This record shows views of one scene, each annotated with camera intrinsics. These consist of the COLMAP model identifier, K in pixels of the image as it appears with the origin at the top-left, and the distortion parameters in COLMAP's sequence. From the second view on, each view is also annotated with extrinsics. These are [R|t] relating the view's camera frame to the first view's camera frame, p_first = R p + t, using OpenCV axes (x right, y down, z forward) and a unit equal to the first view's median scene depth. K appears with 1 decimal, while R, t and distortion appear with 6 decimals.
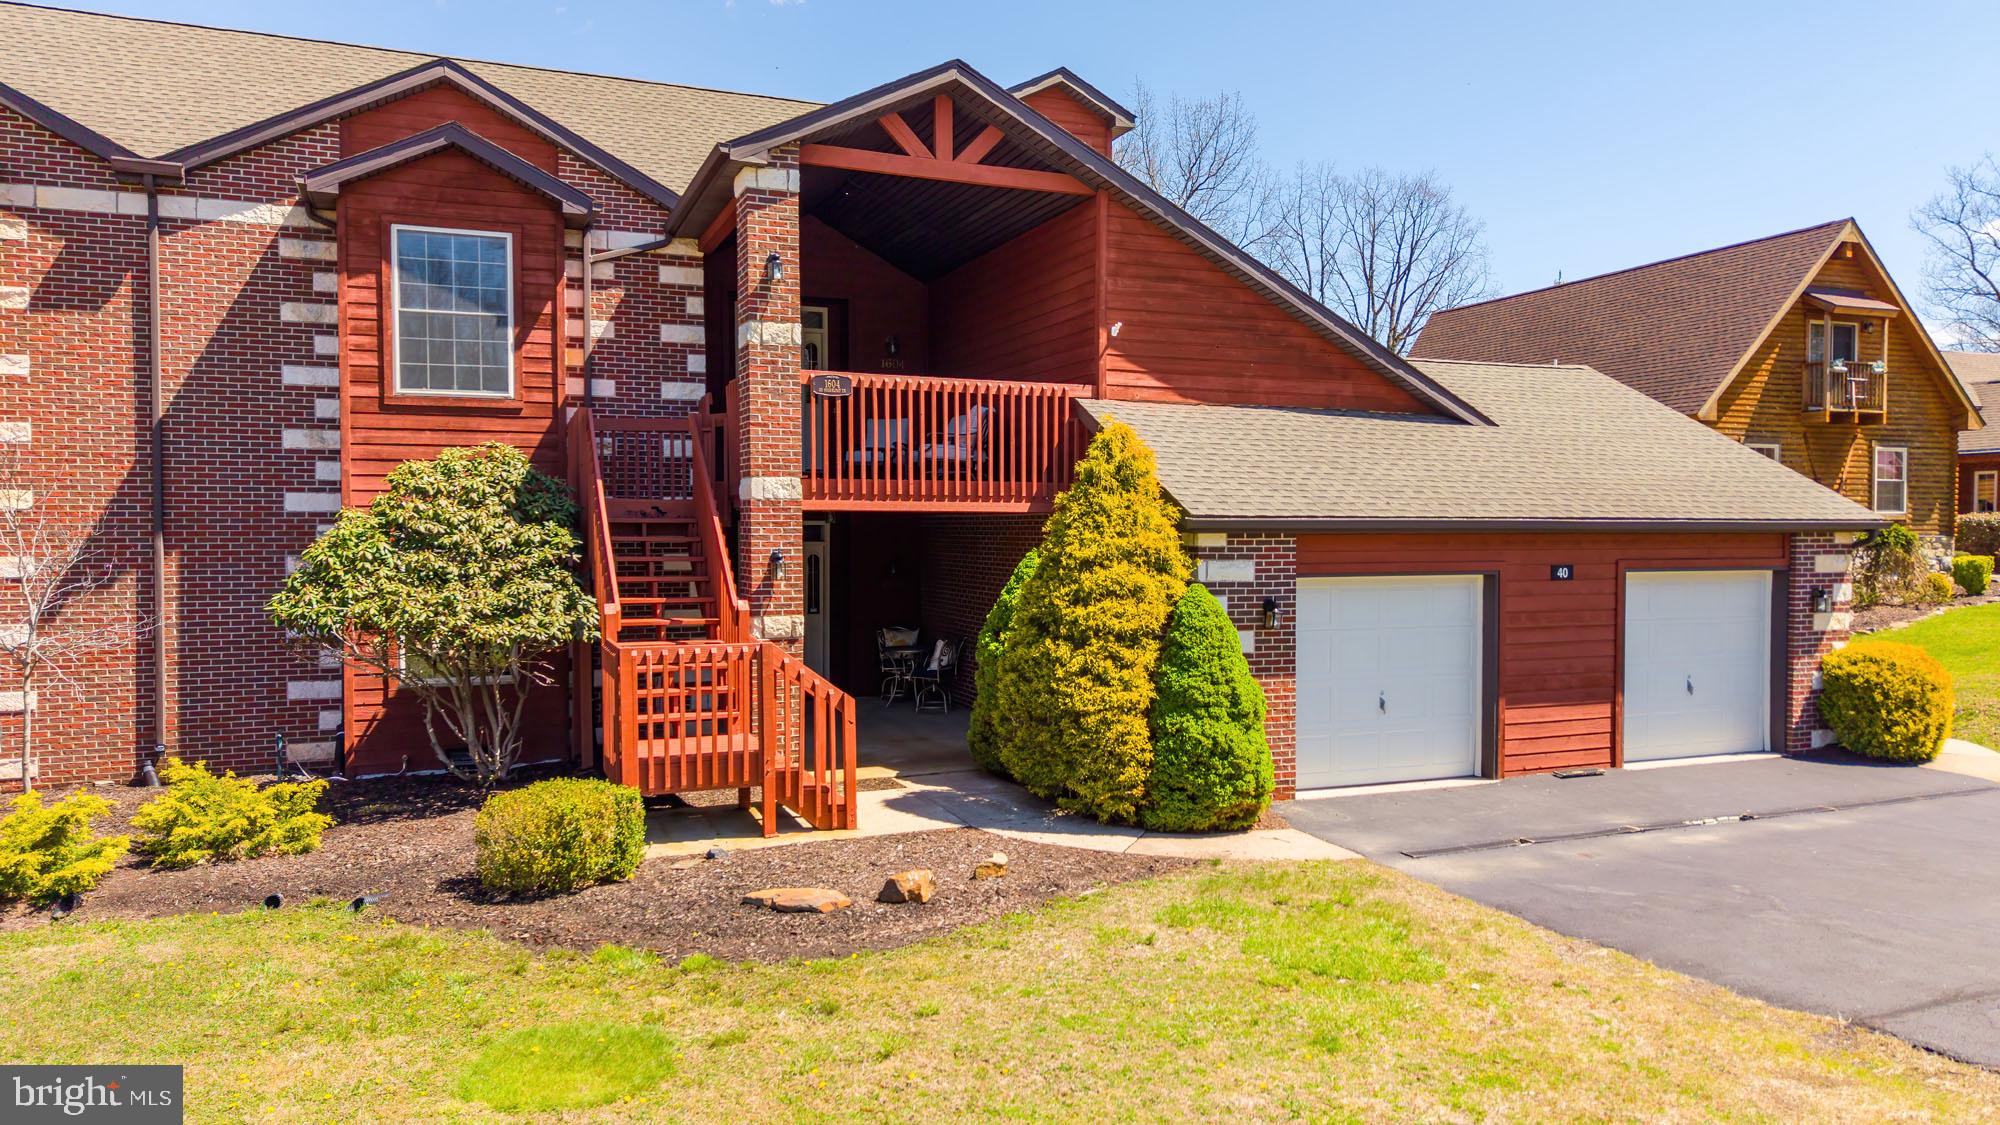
lens RADIAL K [[1340.9, 0, 994.5], [0, 1340.9, 562.7], [0, 0, 1]] dist [0.047309, -0.045918]
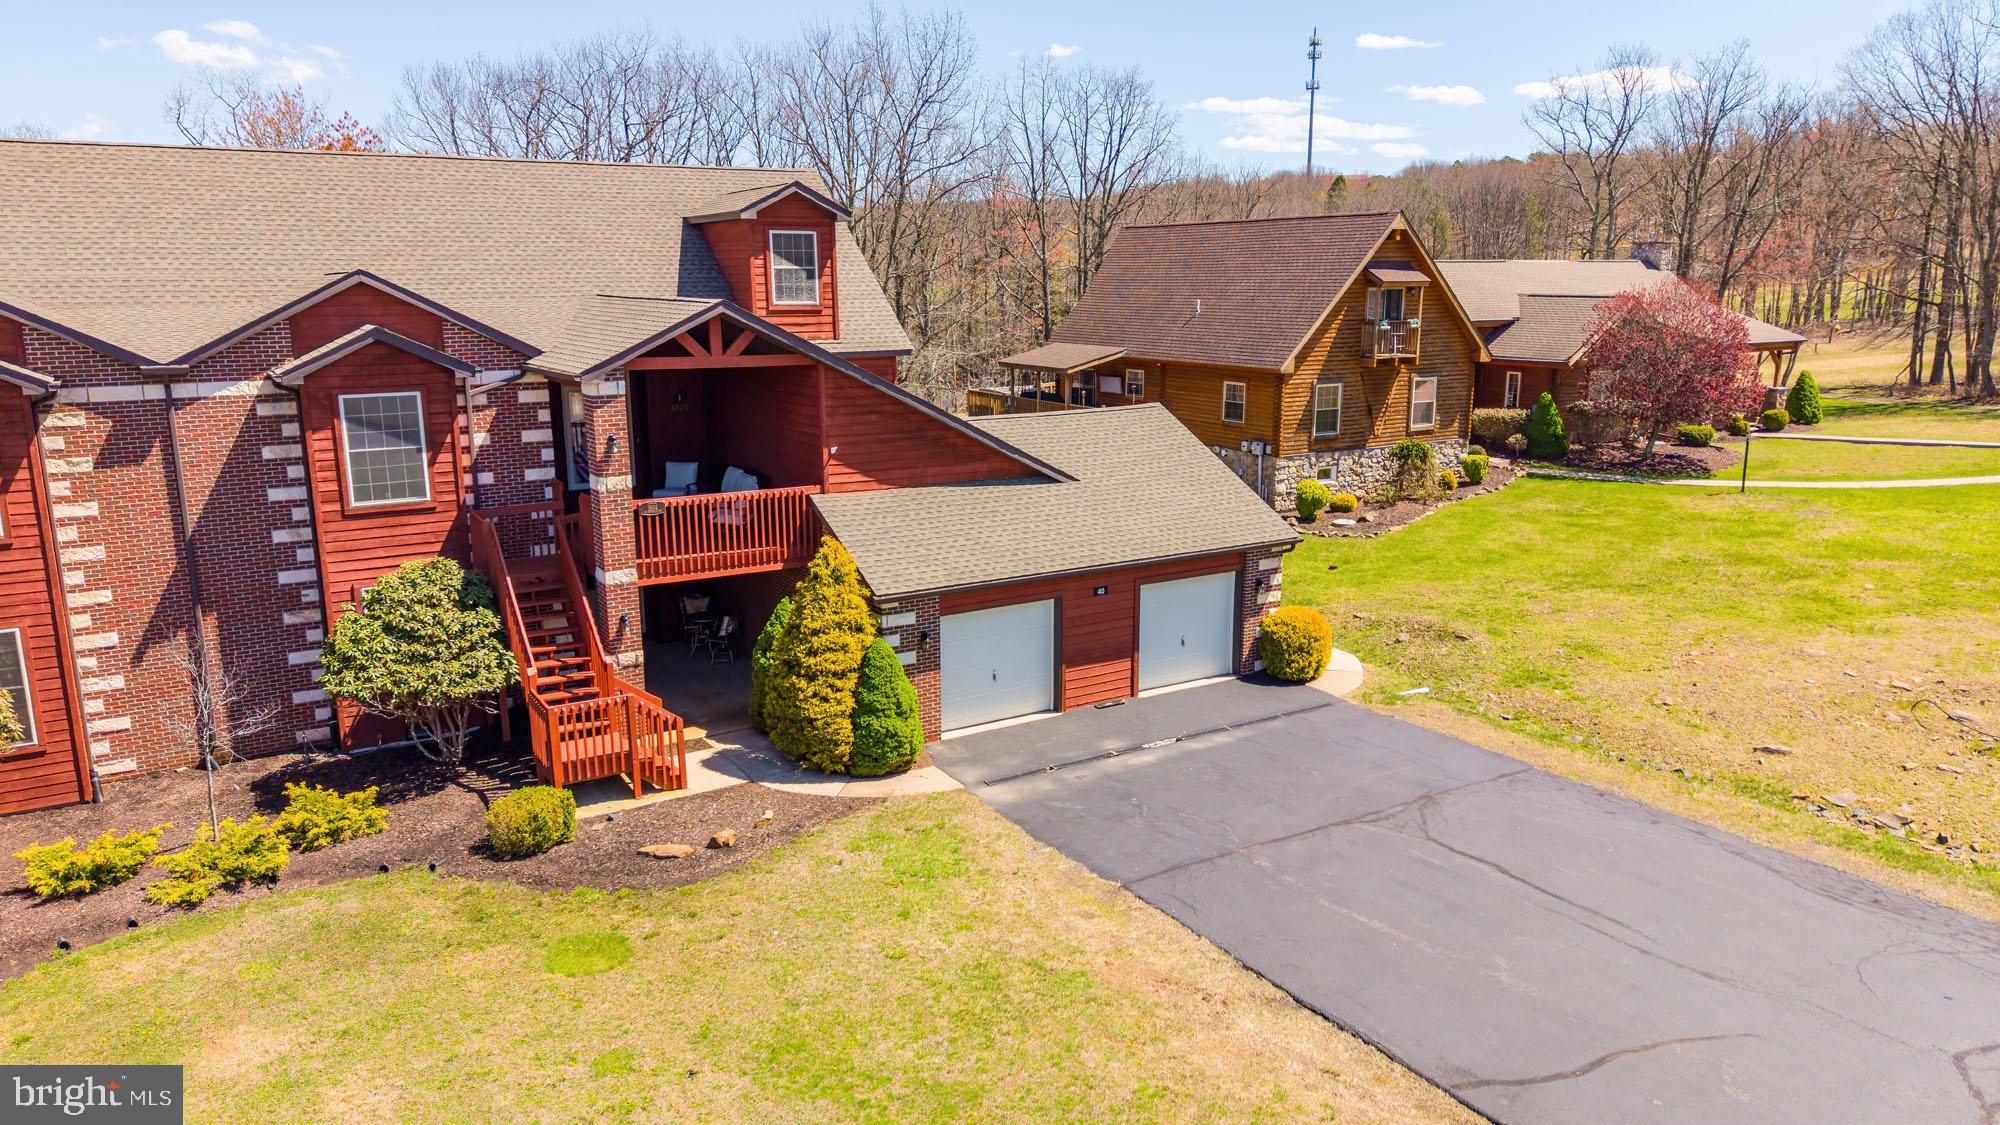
lens RADIAL K [[1340.9, 0, 1000.0], [0, 1340.9, 572.4], [0, 0, 1]] dist [0.047309, -0.045918]
pose [[0.985326, -0.038107, 0.166375, 0.016842], [0.005404, 0.981235, 0.192742, -0.351942], [-0.170598, -0.189015, 0.967042, -0.618100]]
